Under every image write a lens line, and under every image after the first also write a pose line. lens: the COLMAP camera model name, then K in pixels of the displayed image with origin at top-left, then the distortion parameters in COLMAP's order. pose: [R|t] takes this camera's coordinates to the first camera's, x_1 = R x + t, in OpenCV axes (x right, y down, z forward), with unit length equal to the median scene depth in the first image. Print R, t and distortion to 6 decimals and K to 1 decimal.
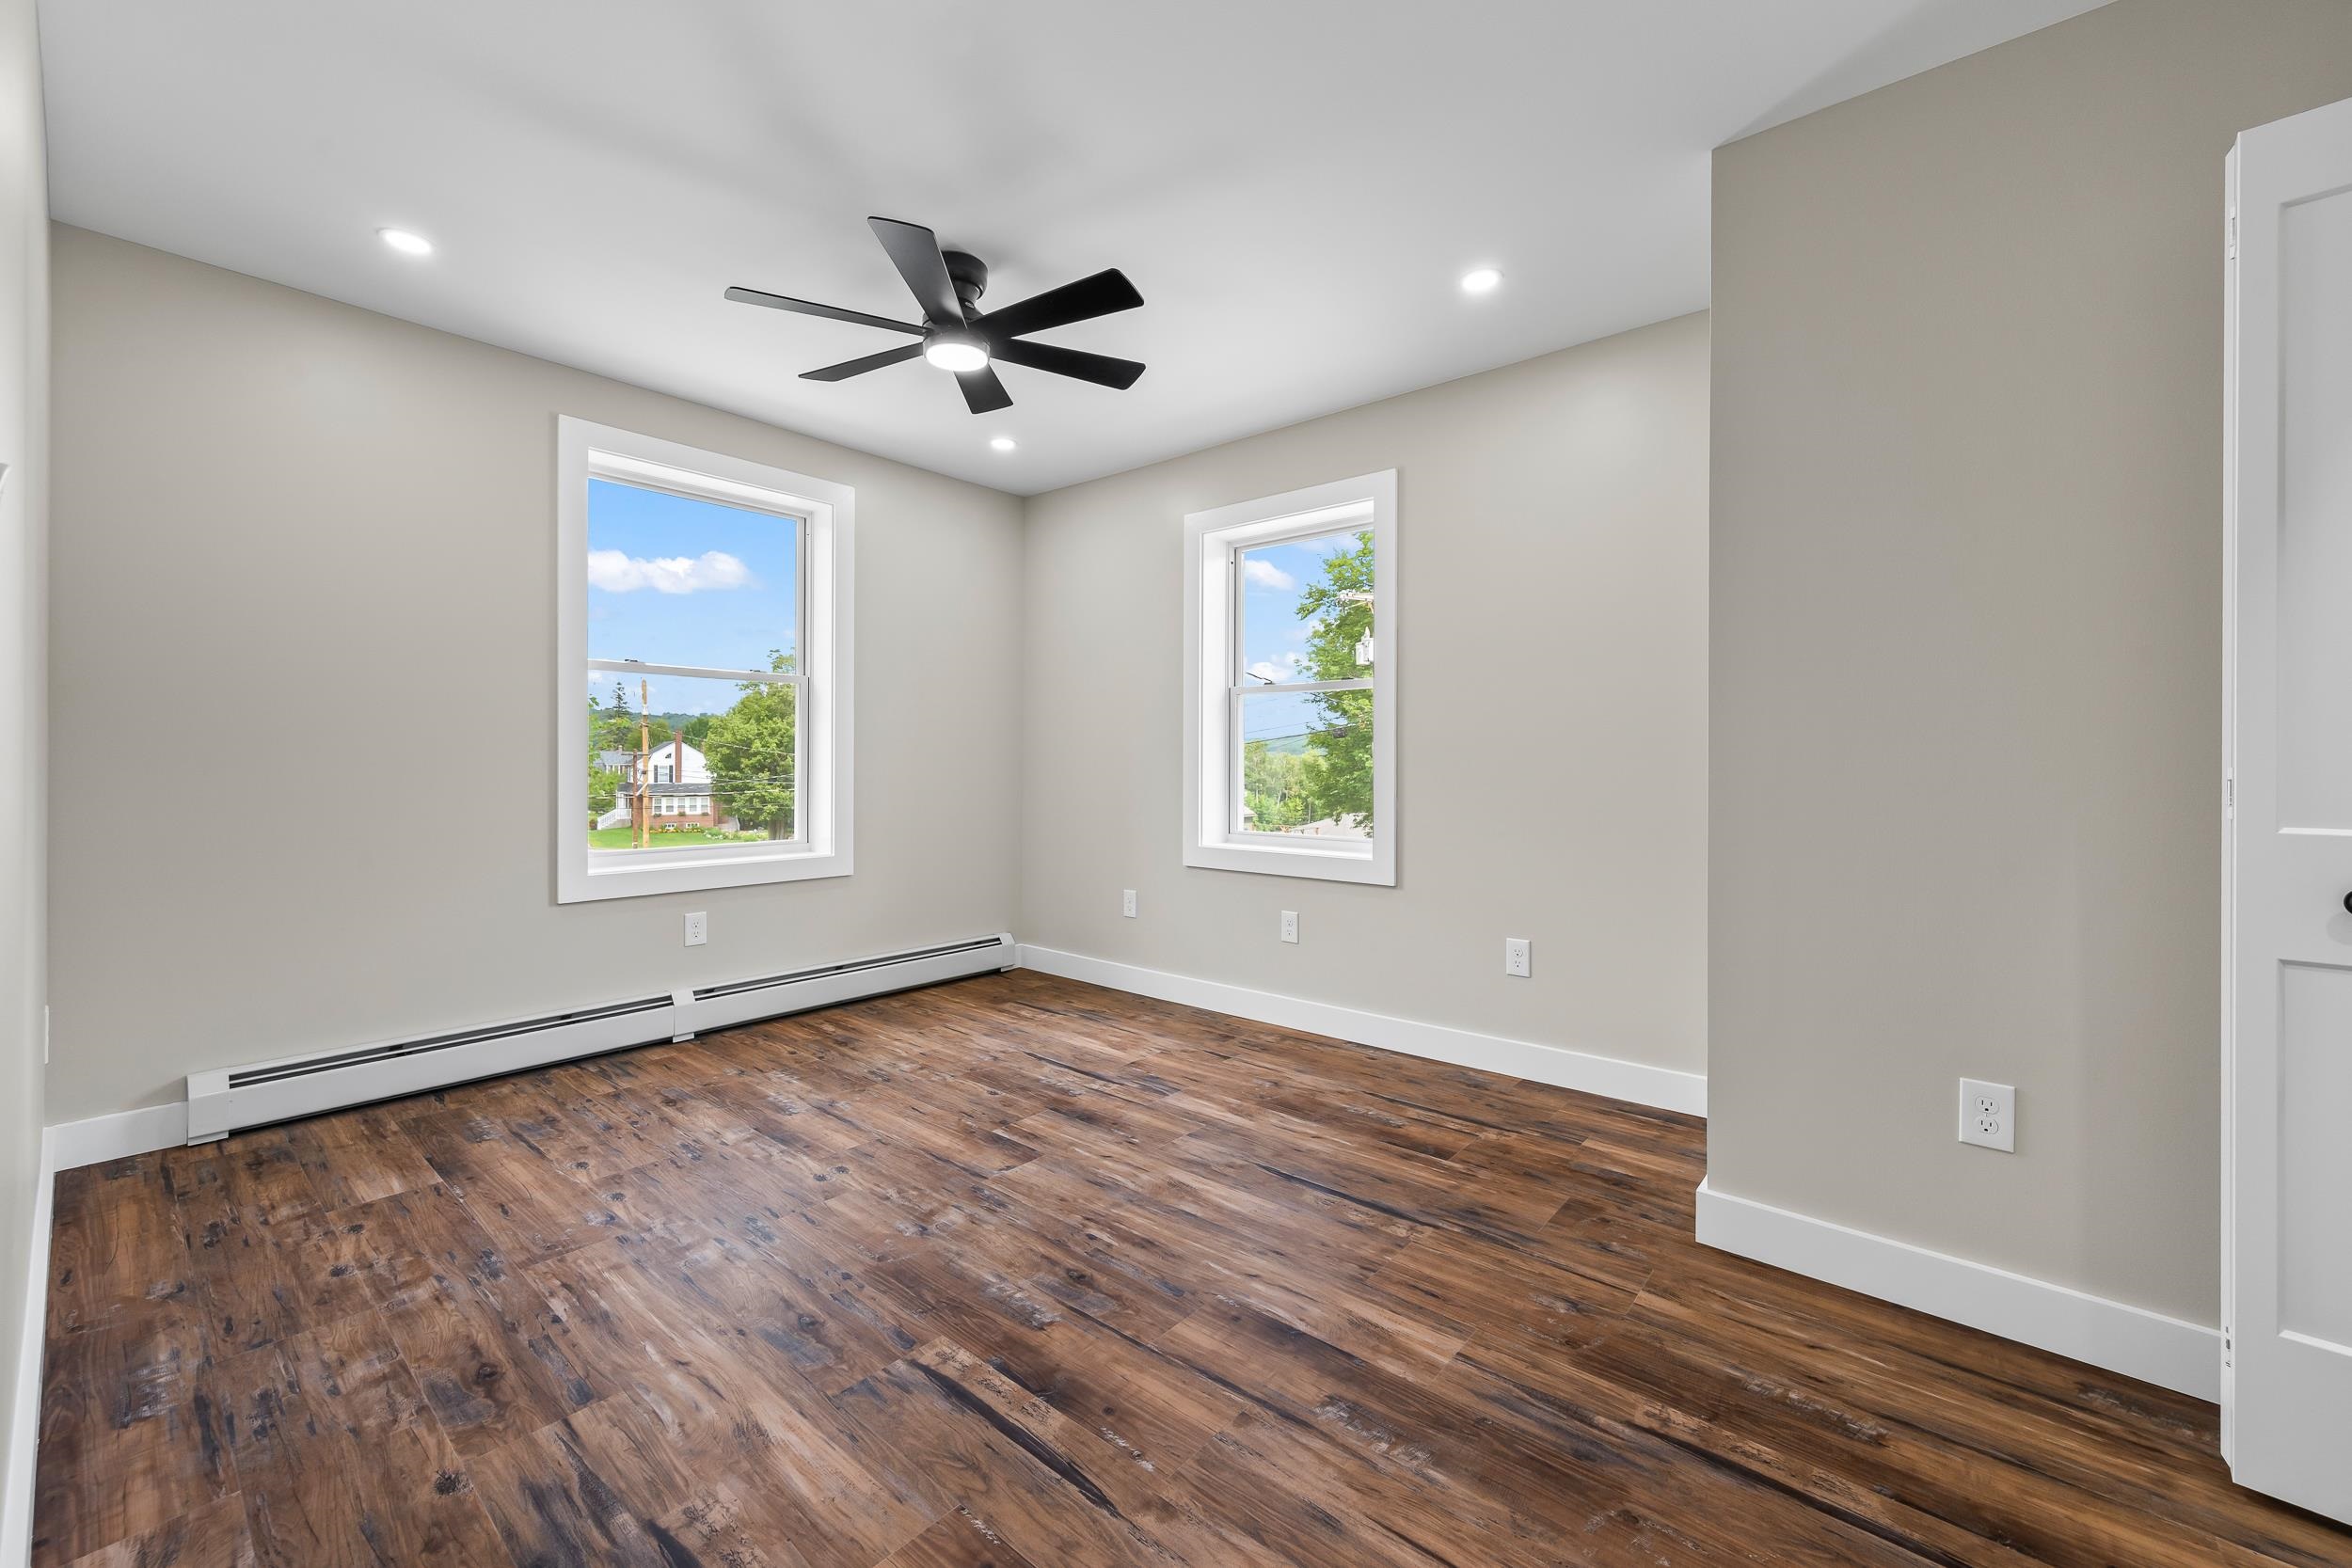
lens RADIAL K [[924.4, 0, 1177.6], [0, 924.4, 771.3], [0, 0, 1]] dist [-0.000165, -0.000403]
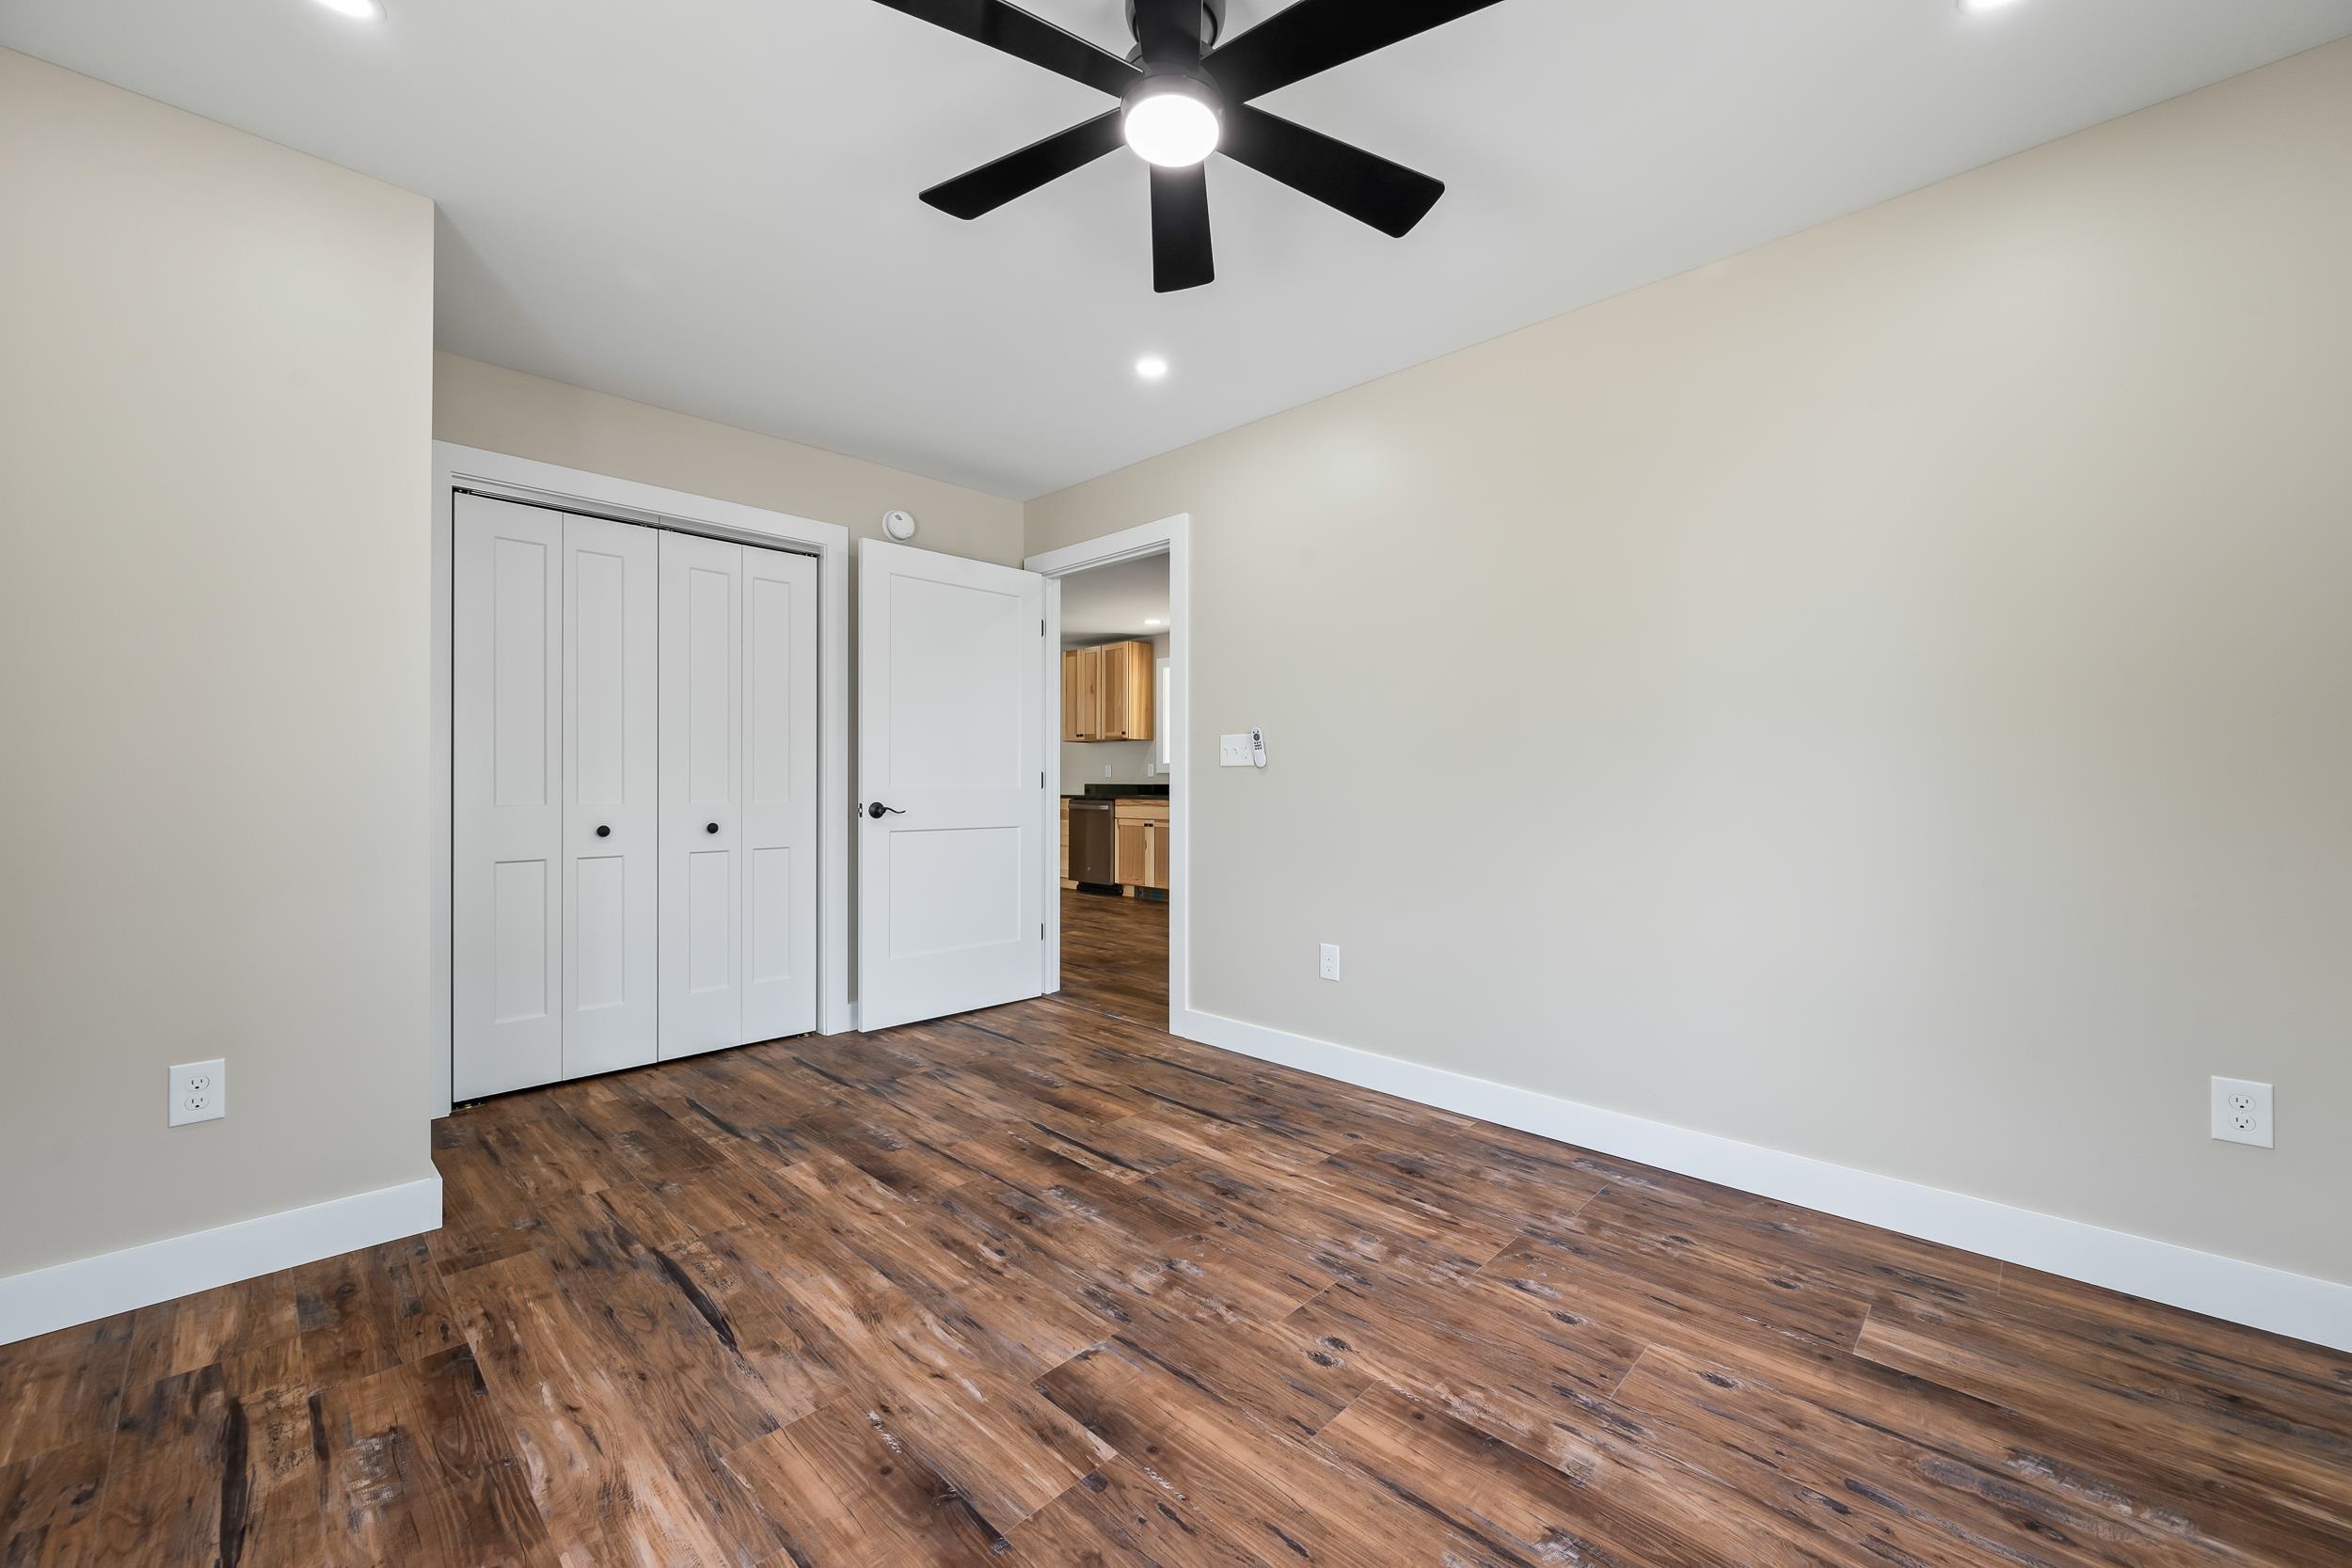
lens RADIAL K [[924.4, 0, 1174.4], [0, 924.4, 781.2], [0, 0, 1]] dist [-0.000165, -0.000403]
pose [[-0.997618, -0.002674, 0.068936, -0.351925], [-0.002172, 0.999971, 0.007352, -0.014370], [-0.068953, 0.007185, -0.997594, 2.000968]]
